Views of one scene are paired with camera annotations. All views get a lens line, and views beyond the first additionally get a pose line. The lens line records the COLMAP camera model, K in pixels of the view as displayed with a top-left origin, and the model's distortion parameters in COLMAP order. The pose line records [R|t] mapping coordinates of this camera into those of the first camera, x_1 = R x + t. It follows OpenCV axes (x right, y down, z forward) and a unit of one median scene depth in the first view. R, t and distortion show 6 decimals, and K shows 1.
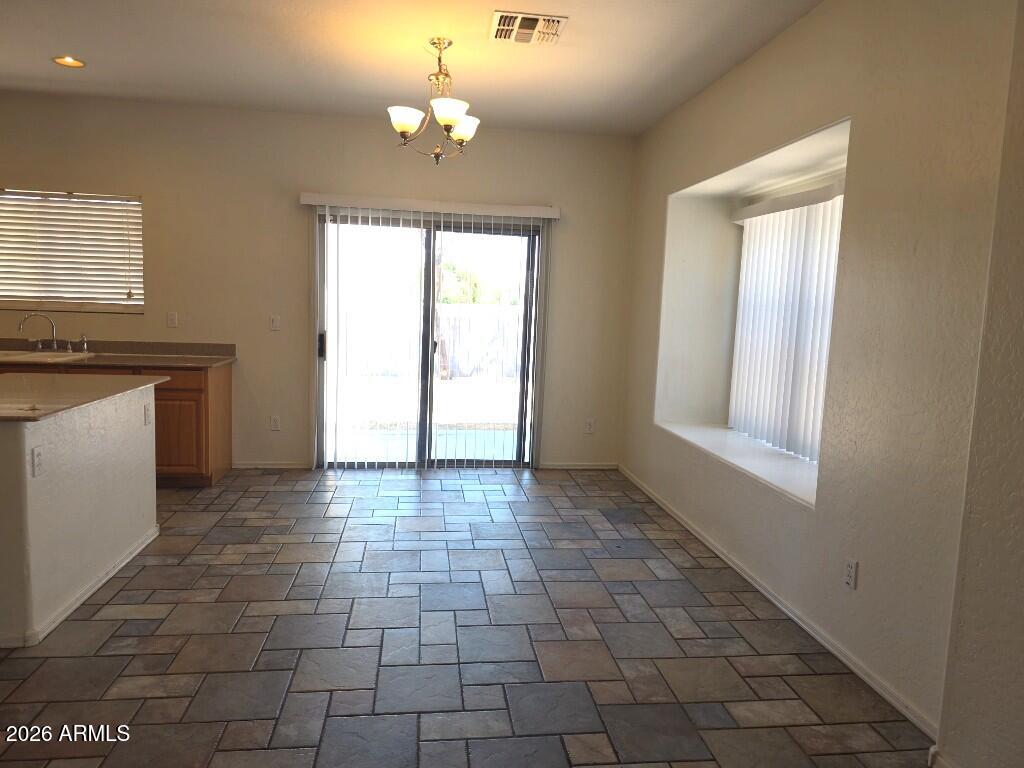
lens RADIAL K [[690.5, 0, 505.0], [0, 690.5, 380.7], [0, 0, 1]] dist [0.057865, -0.001320]
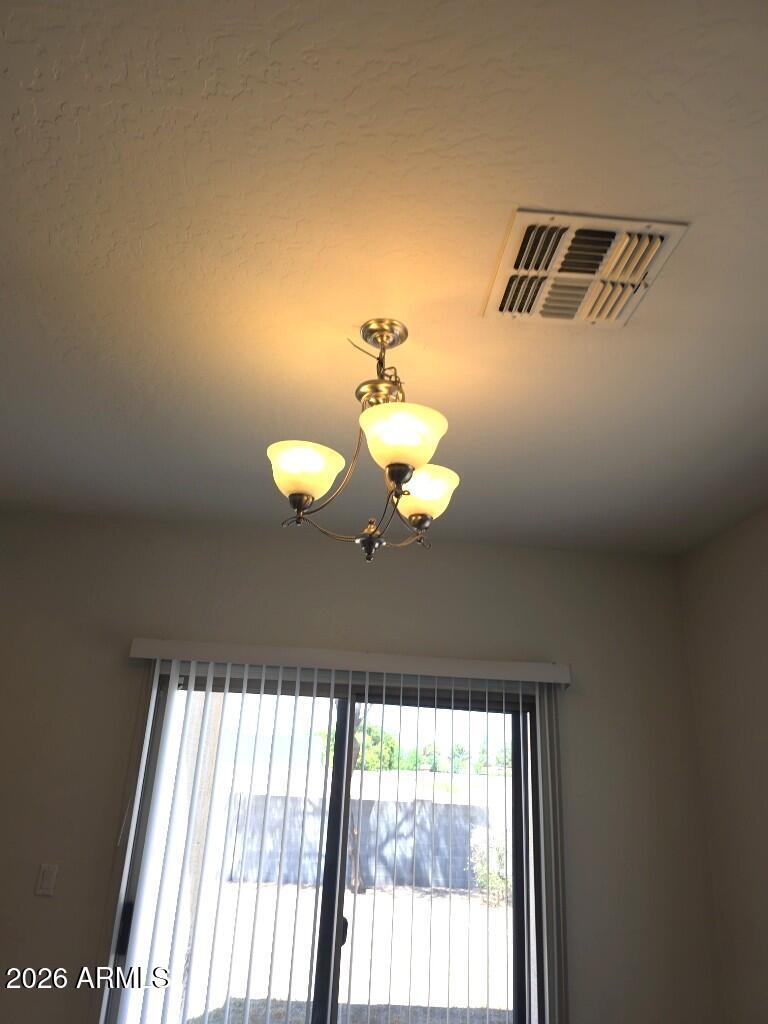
lens RADIAL K [[690.5, 0, 385.0], [0, 690.5, 525.5], [0, 0, 1]] dist [0.057865, -0.001320]
pose [[0.998584, -0.004005, -0.053047, -0.064382], [-0.019392, 0.901141, -0.433093, -0.145049], [0.049537, 0.433508, 0.899787, 0.606464]]
